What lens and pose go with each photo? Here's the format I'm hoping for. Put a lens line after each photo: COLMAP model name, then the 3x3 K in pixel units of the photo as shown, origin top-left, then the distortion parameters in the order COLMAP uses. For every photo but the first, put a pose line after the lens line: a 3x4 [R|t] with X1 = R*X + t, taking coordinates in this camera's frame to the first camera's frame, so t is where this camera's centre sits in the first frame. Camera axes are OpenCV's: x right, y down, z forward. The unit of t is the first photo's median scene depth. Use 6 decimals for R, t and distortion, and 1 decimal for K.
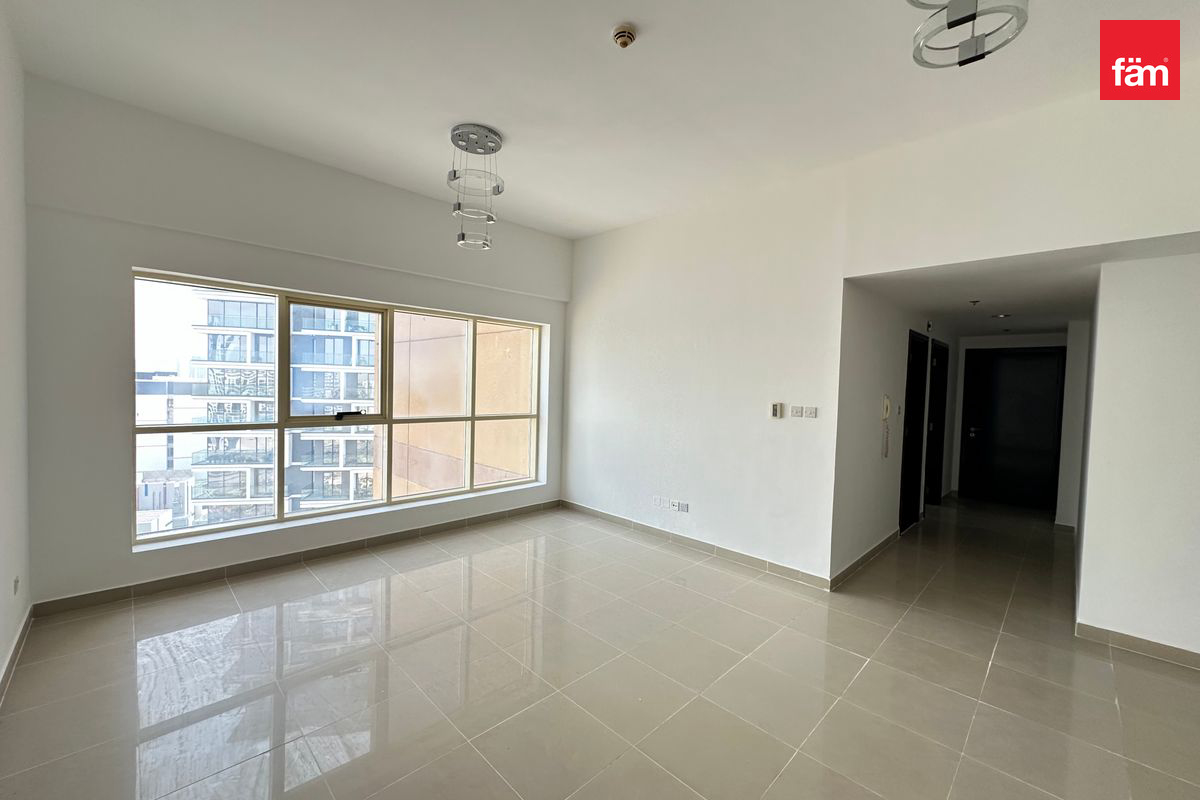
lens RADIAL K [[477.8, 0, 598.1], [0, 477.8, 399.2], [0, 0, 1]] dist [-0.000345, 0.000078]
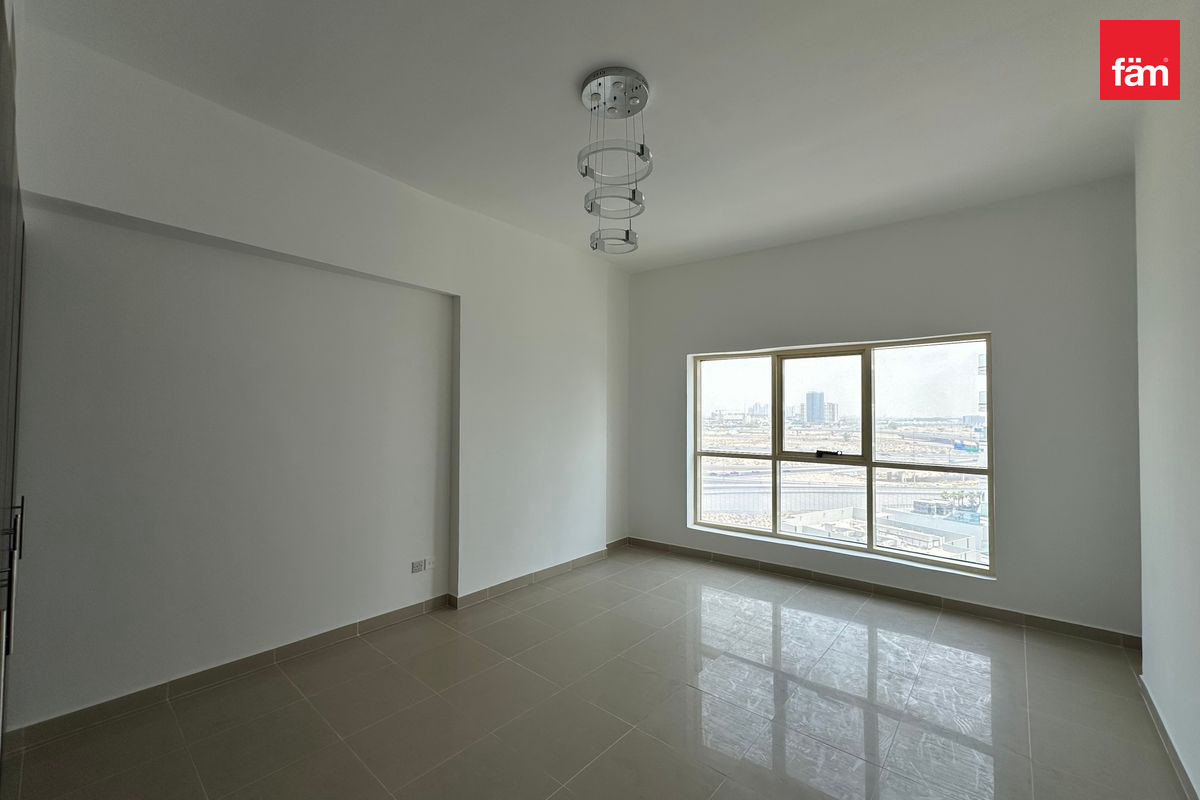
lens RADIAL K [[497.4, 0, 591.4], [0, 497.4, 404.2], [0, 0, 1]] dist [0.000614, 0.000081]
pose [[0.107167, -0.045778, -0.993187, 0.460026], [-0.035001, 0.998147, -0.049783, -0.003149], [0.993625, 0.040098, 0.105366, 0.299961]]
